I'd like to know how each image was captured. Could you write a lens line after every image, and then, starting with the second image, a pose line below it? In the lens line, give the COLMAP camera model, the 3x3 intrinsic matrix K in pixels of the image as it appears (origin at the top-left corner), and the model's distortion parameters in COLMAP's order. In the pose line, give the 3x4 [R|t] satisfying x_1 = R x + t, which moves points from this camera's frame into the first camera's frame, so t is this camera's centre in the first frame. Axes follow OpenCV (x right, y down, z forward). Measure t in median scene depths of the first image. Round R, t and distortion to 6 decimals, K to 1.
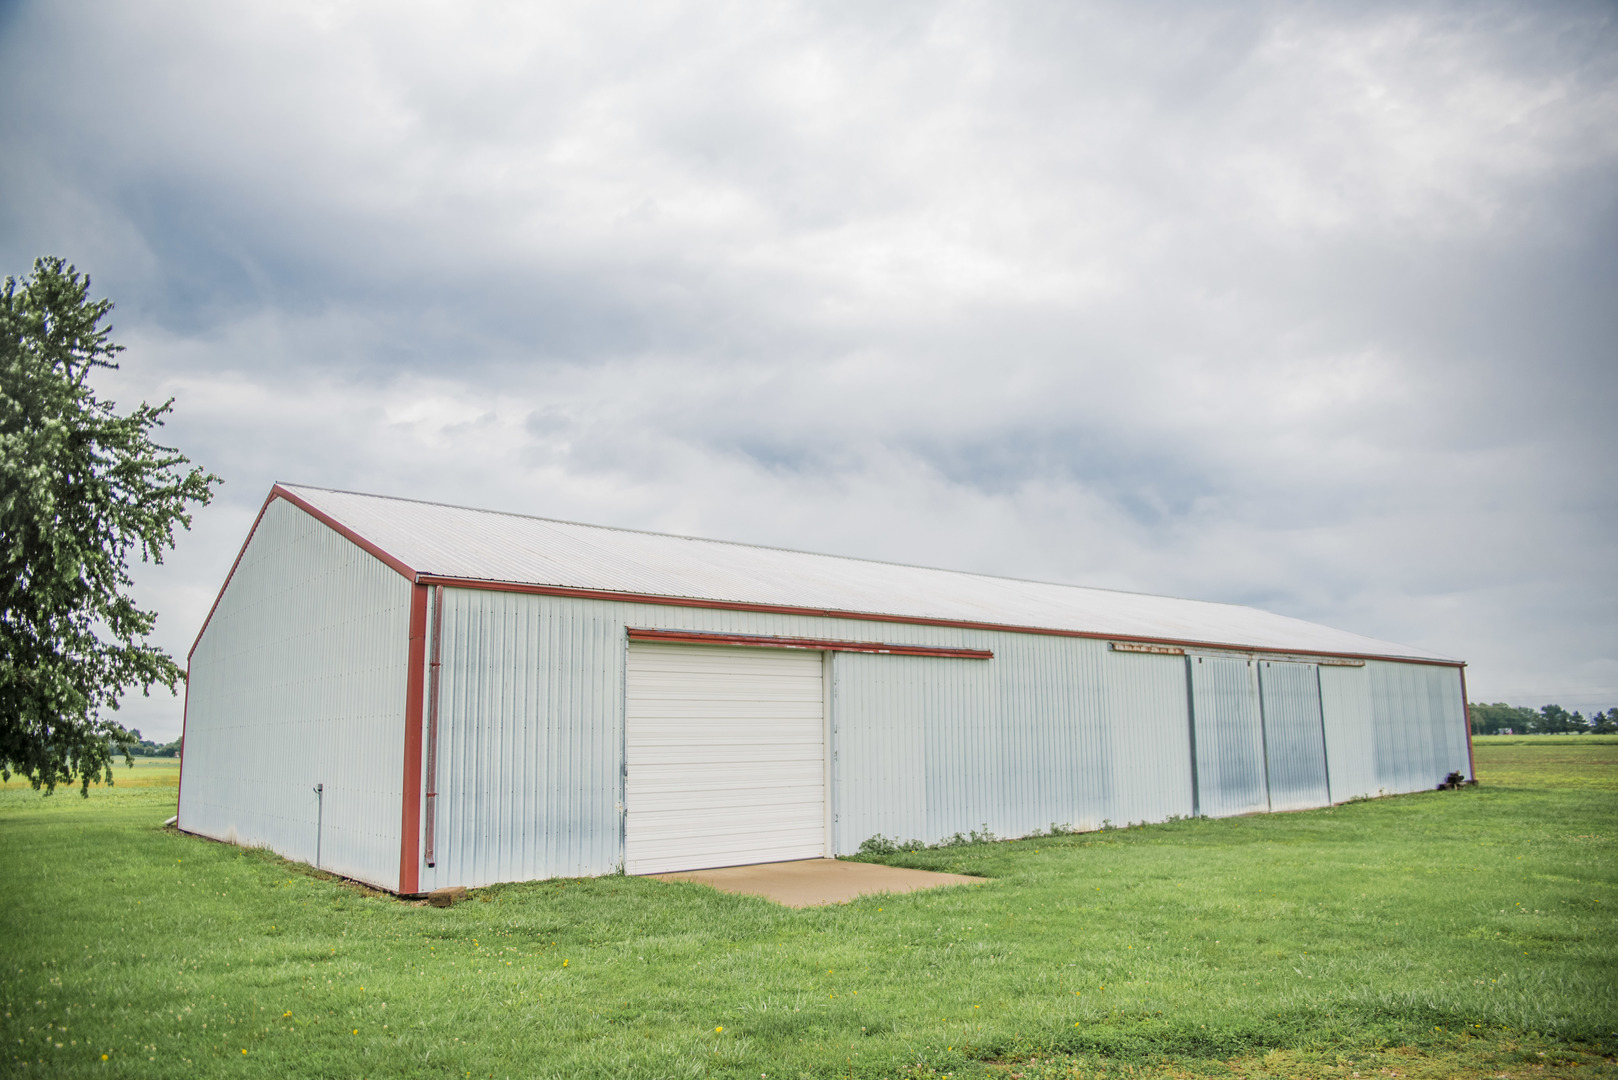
lens RADIAL K [[1084.1, 0, 809.0], [0, 1084.1, 538.2], [0, 0, 1]] dist [0.002954, -0.005671]
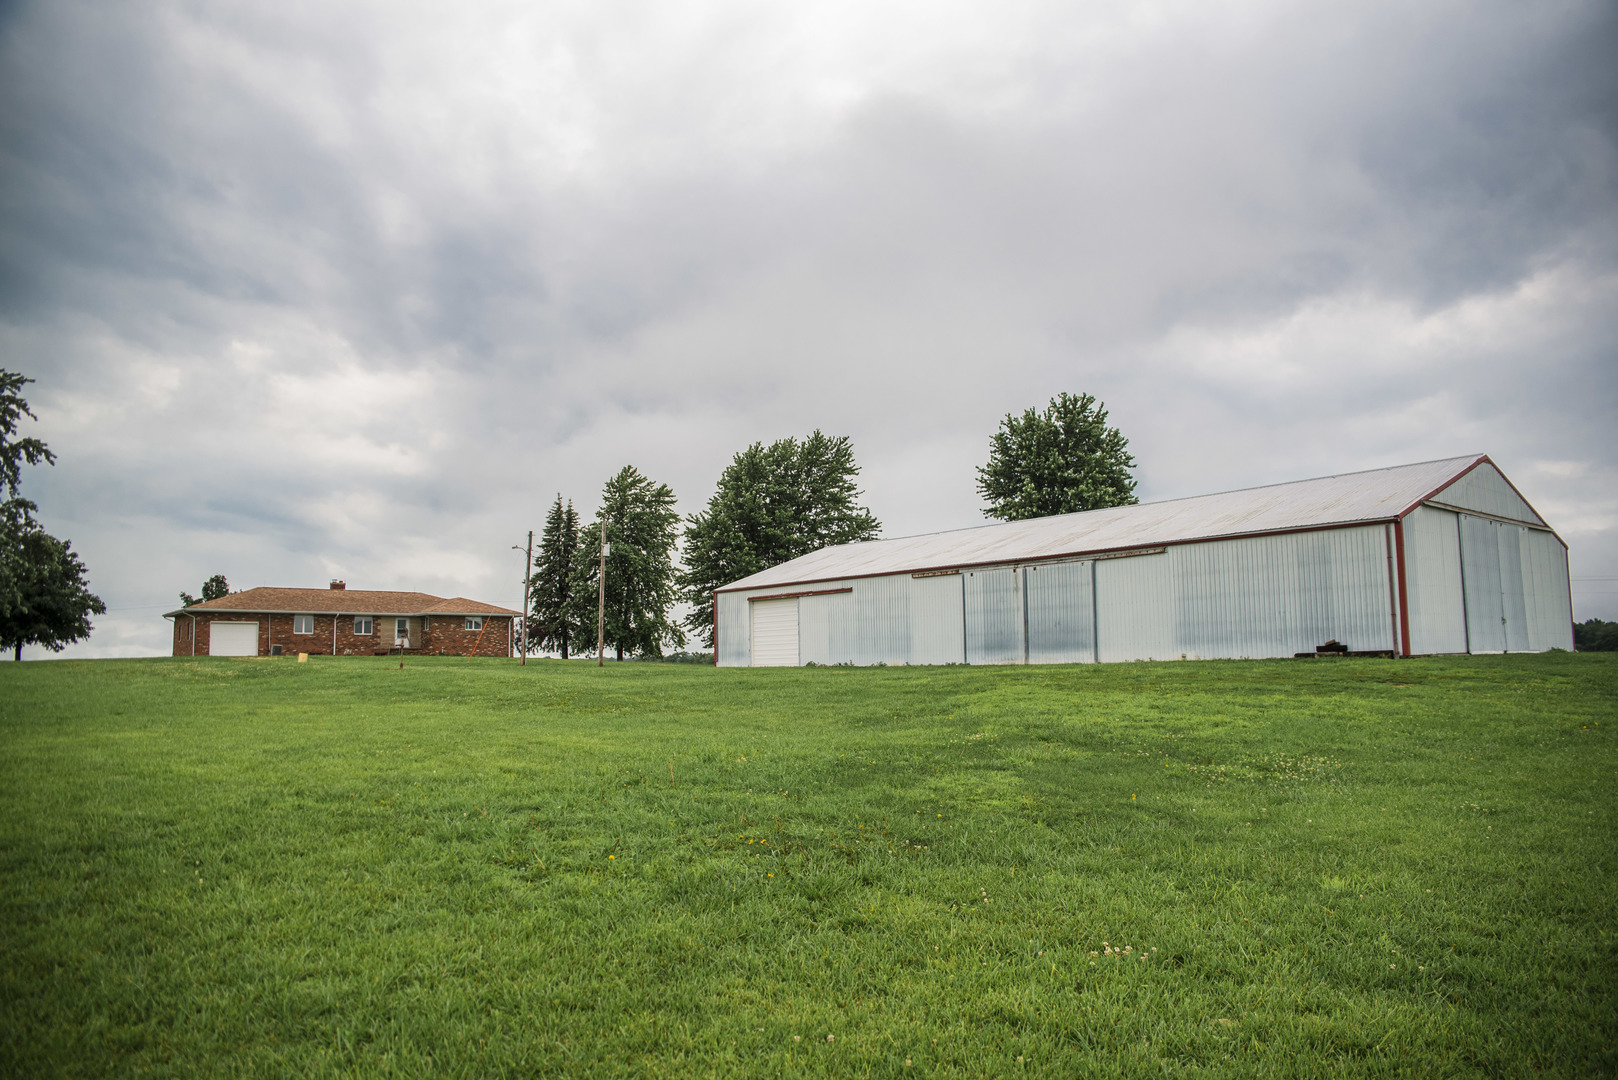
lens RADIAL K [[1084.1, 0, 809.4], [0, 1084.1, 540.4], [0, 0, 1]] dist [0.002954, -0.005671]
pose [[0.004875, -0.082815, -0.996553, 2.217196], [0.218987, 0.972464, -0.079742, 0.150487], [0.975716, -0.217844, 0.022876, 0.777055]]
